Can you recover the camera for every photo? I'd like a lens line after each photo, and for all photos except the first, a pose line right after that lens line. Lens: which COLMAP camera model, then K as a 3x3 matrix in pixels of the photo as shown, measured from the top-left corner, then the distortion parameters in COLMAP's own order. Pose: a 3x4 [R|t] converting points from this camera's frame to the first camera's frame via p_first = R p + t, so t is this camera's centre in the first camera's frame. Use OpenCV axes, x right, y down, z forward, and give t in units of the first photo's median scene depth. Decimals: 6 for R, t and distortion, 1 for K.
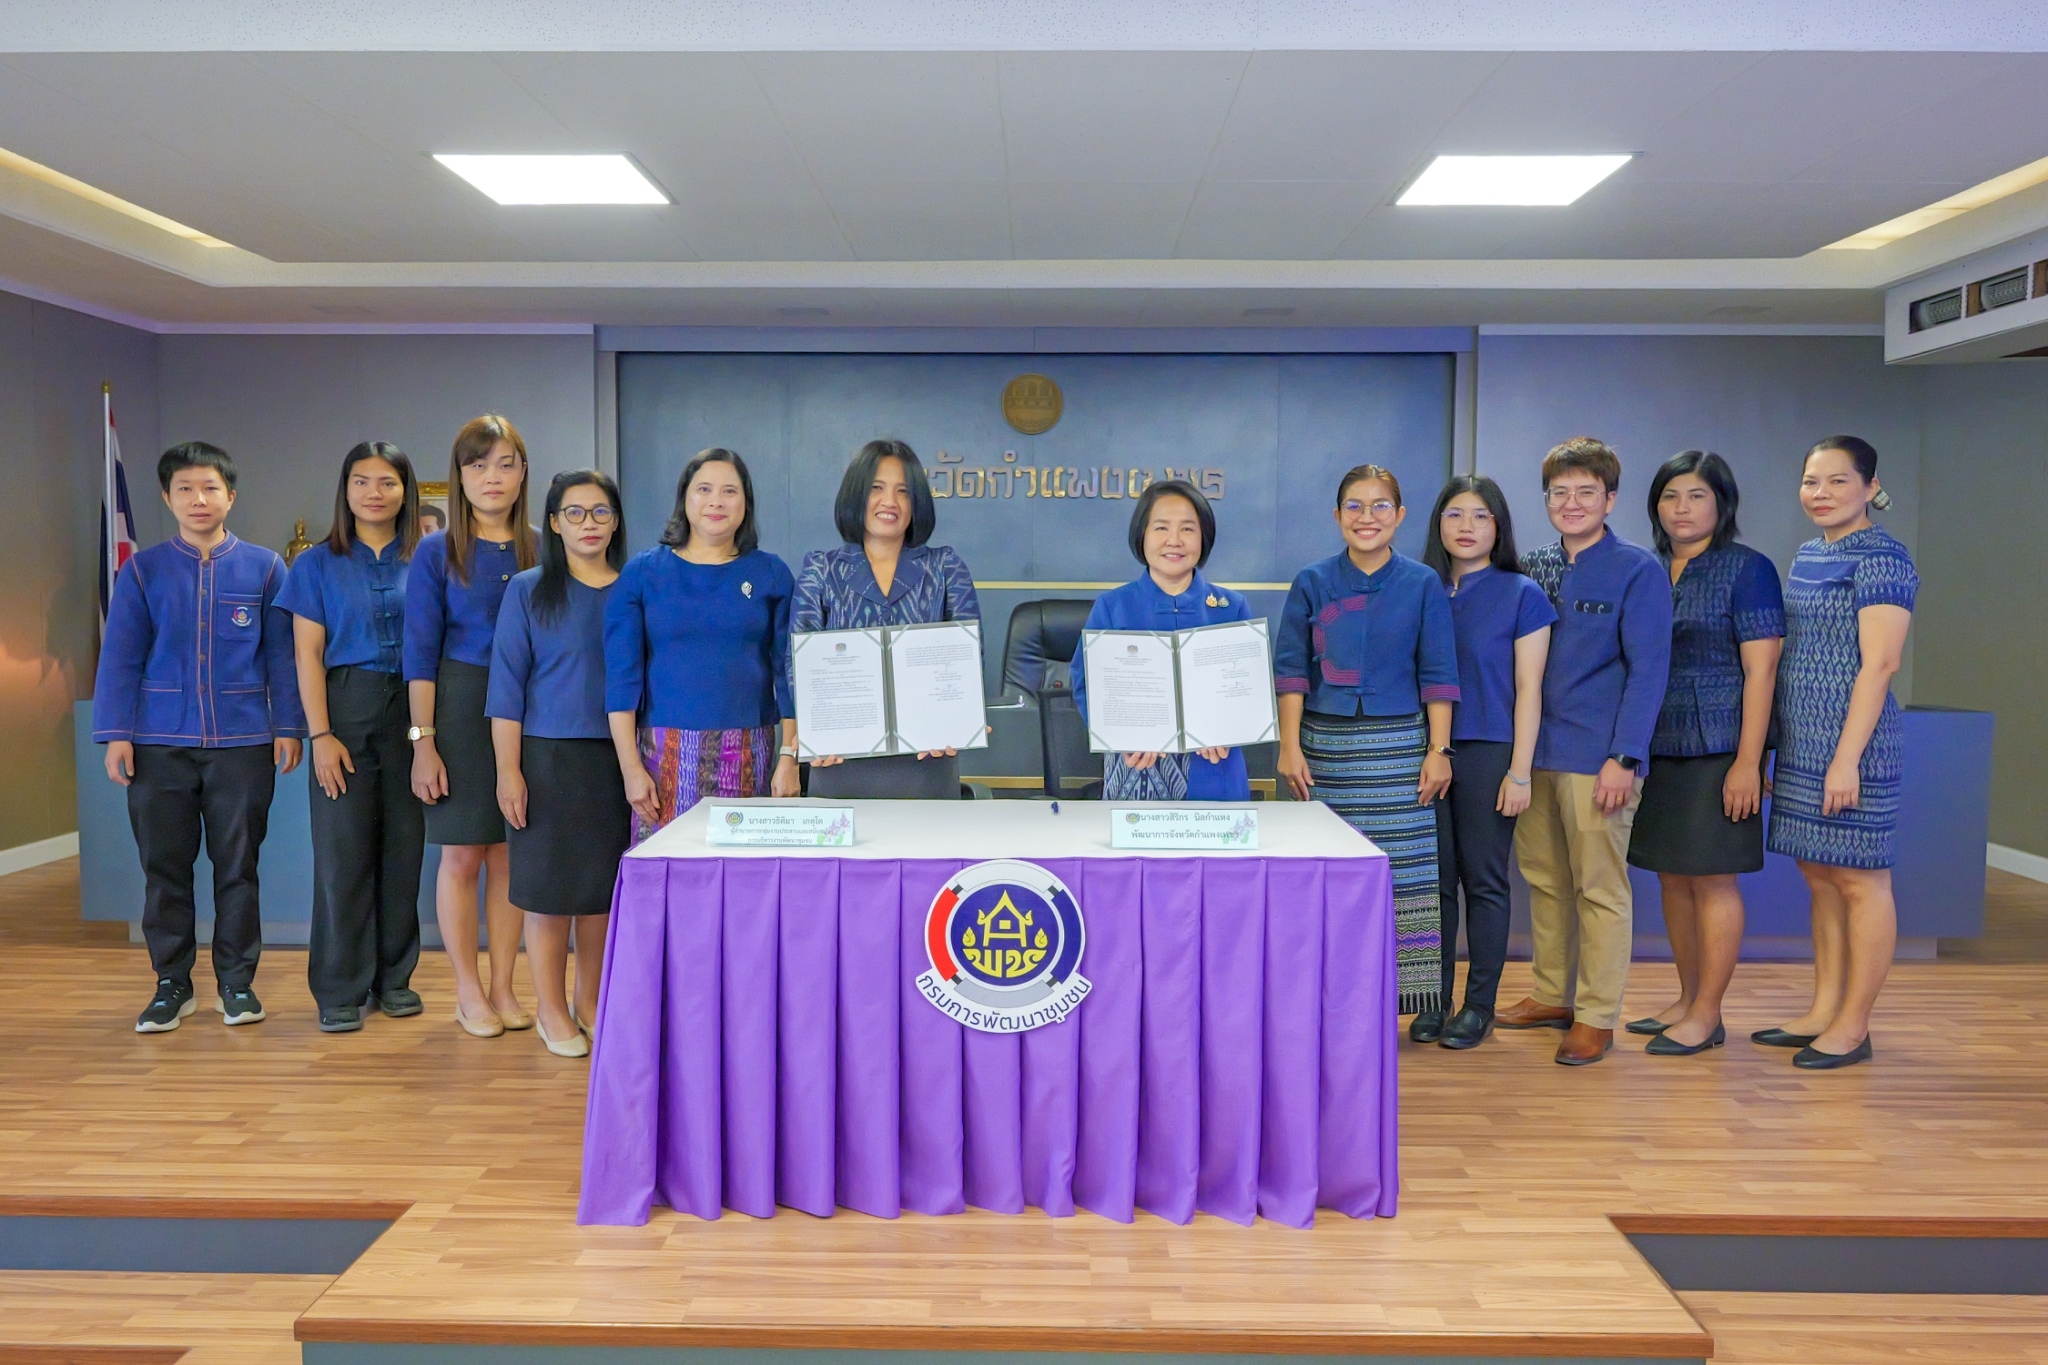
lens RADIAL K [[1582.0, 0, 1022.3], [0, 1582.0, 670.1], [0, 0, 1]] dist [-0.006939, -0.001882]
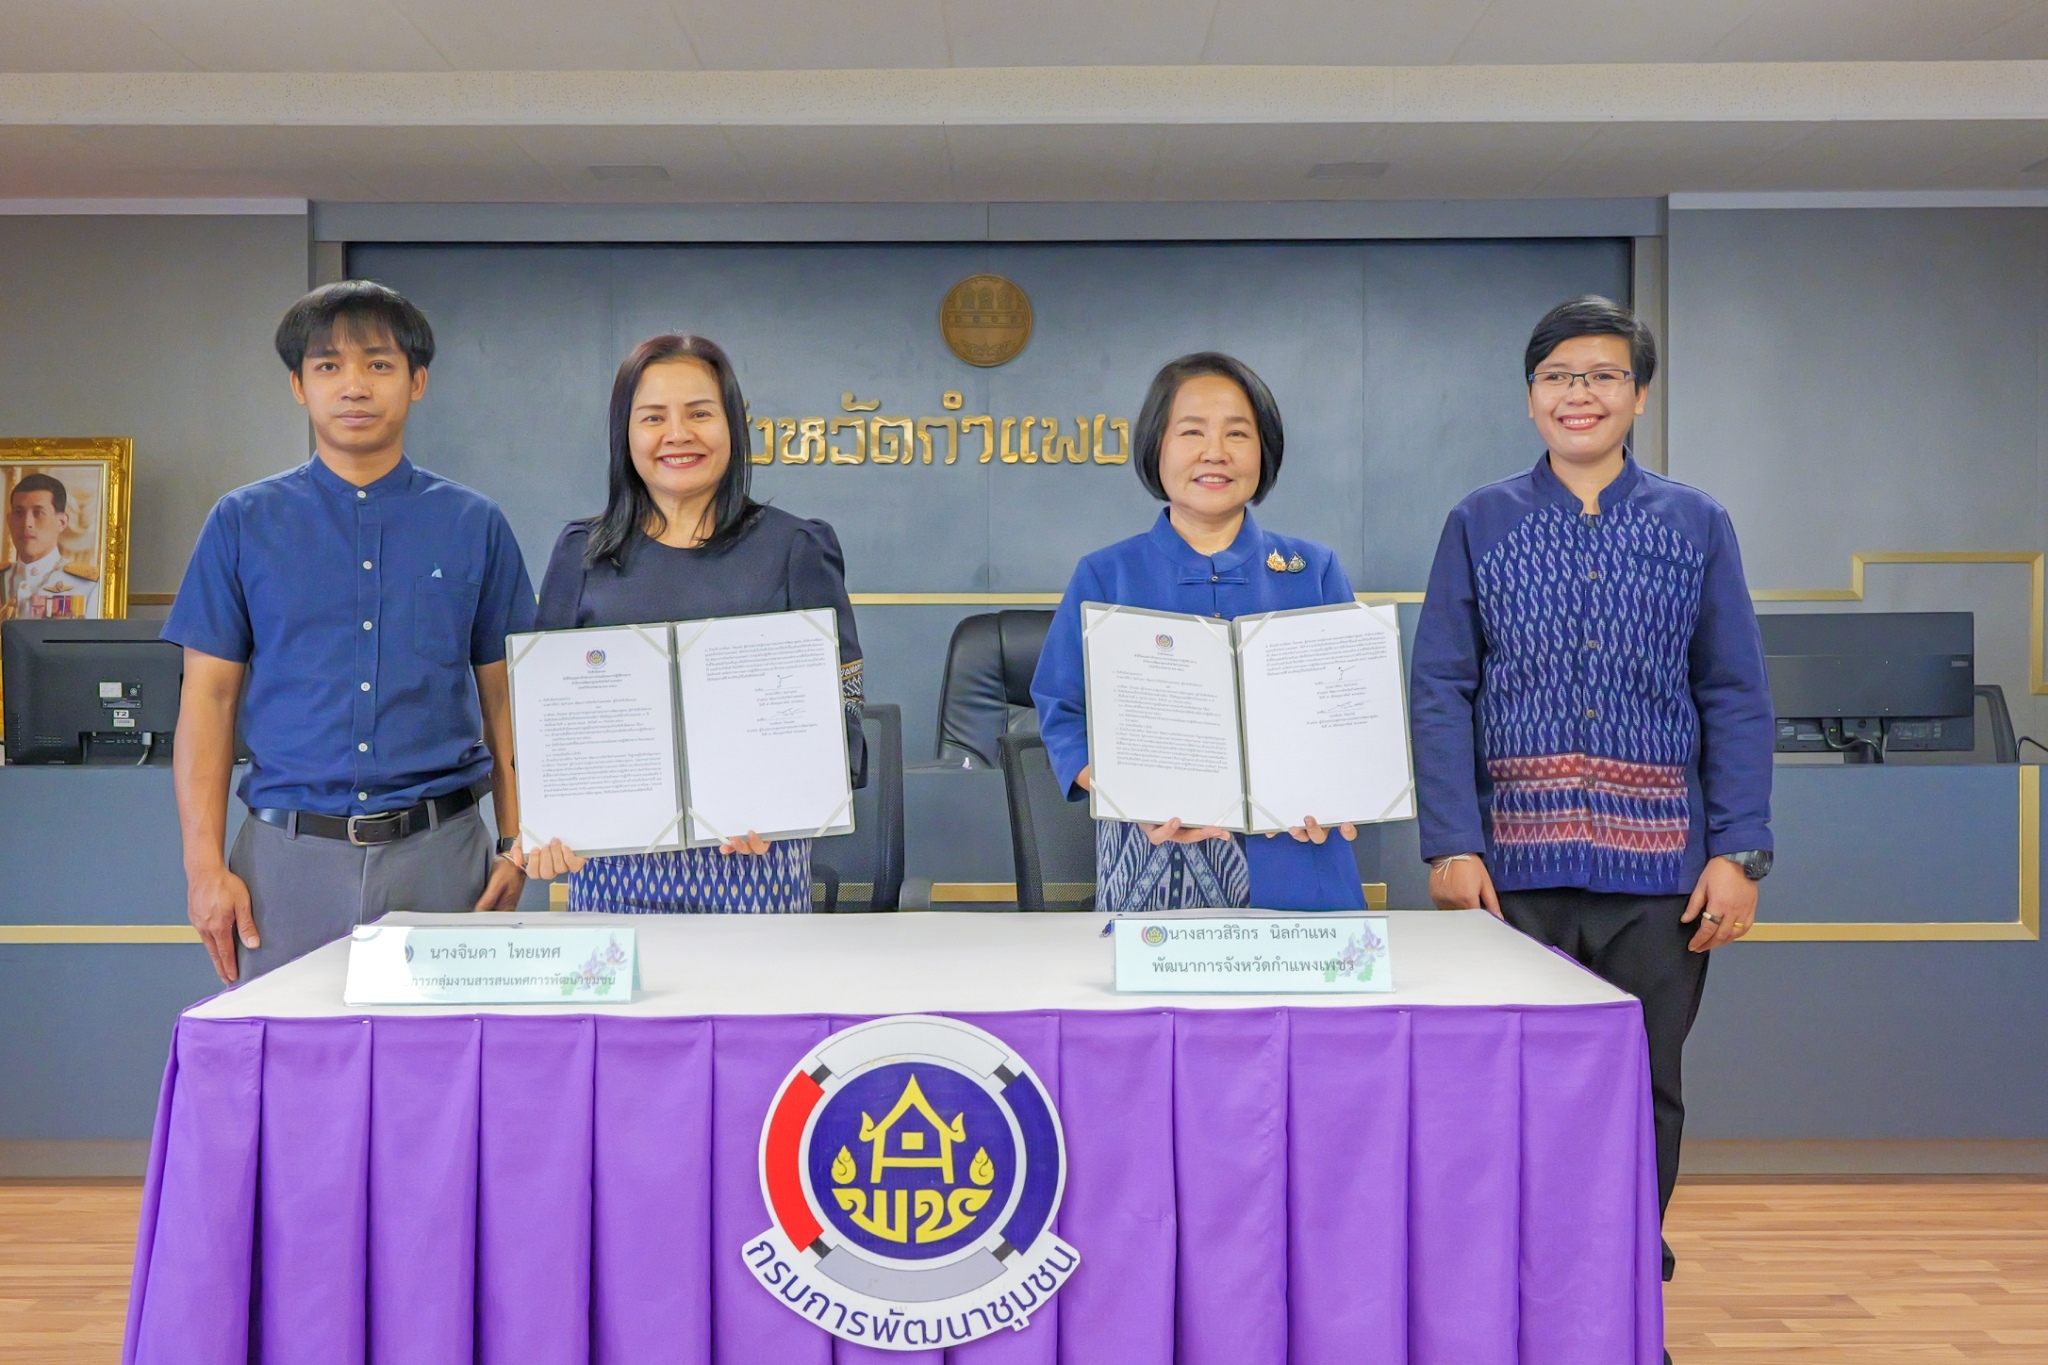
lens RADIAL K [[2092.3, 0, 1024.0], [0, 2092.3, 682.5], [0, 0, 1]] dist [-0.006183, 0.013467]
pose [[0.999869, -0.006682, 0.014747, 0.016602], [0.007360, 0.998895, -0.046409, 0.041986], [-0.014421, 0.046511, 0.998814, 0.302146]]
